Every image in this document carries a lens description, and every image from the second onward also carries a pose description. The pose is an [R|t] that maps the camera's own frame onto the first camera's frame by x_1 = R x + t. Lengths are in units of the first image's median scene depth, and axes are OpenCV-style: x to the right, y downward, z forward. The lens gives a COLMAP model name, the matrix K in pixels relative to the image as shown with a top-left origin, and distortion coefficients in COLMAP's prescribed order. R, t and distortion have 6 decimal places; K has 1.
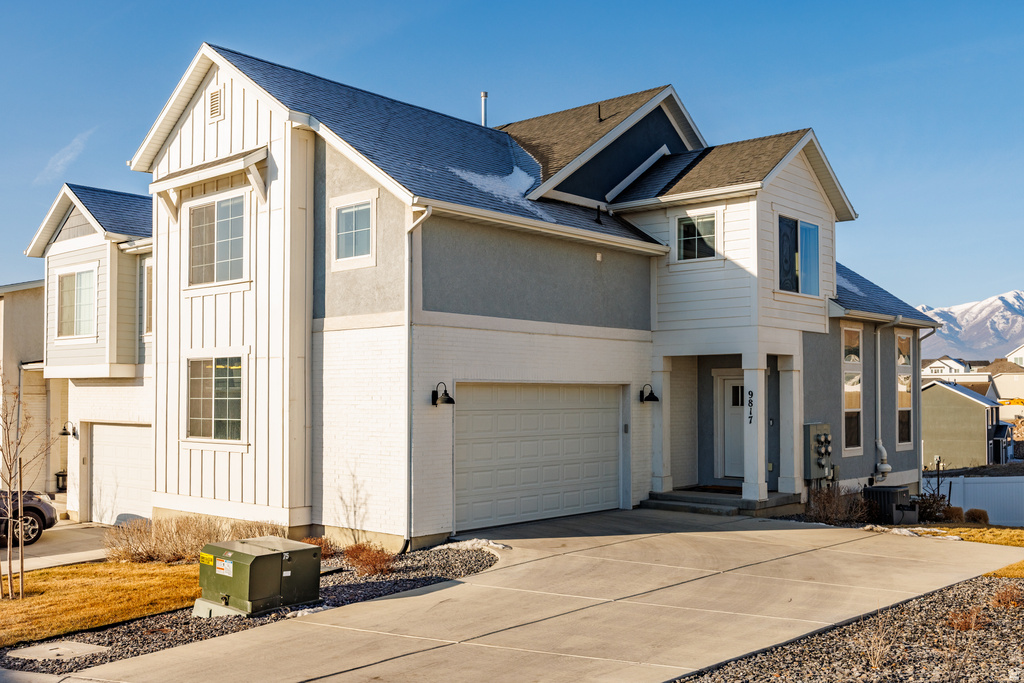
lens RADIAL K [[1001.5, 0, 511.7], [0, 1001.5, 345.0], [0, 0, 1]] dist [-0.027820, 0.000000]
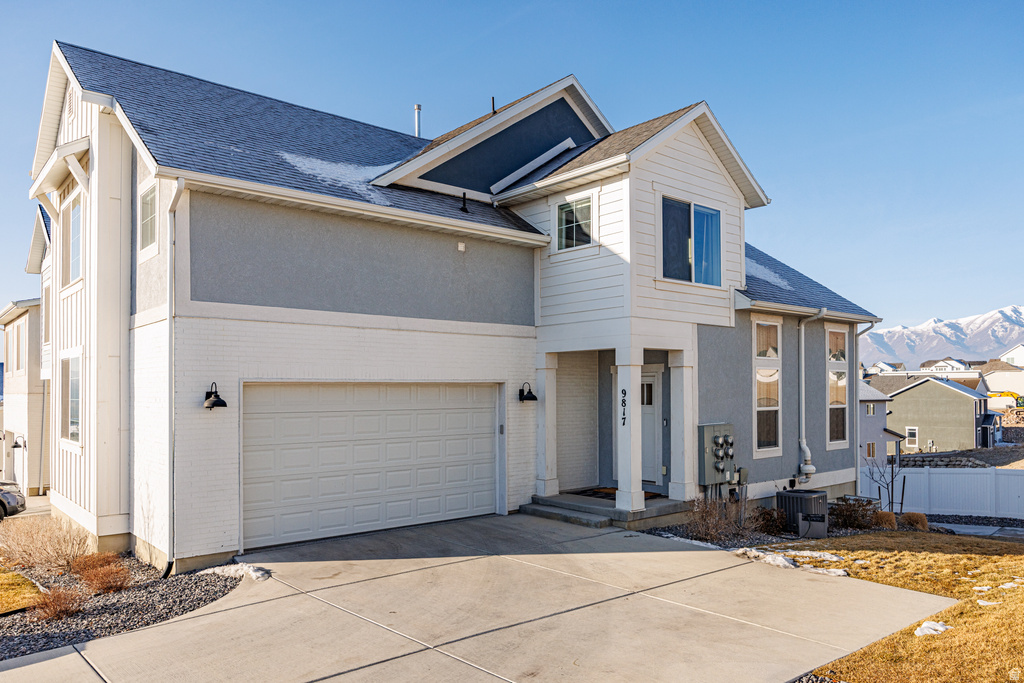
lens RADIAL K [[725.2, 0, 519.4], [0, 725.2, 363.7], [0, 0, 1]] dist [-0.012797, -0.003736]
pose [[0.991079, -0.009494, -0.132934, 0.220757], [0.011293, 0.999854, 0.012790, 0.012632], [0.132793, -0.014177, 0.991042, 0.321218]]
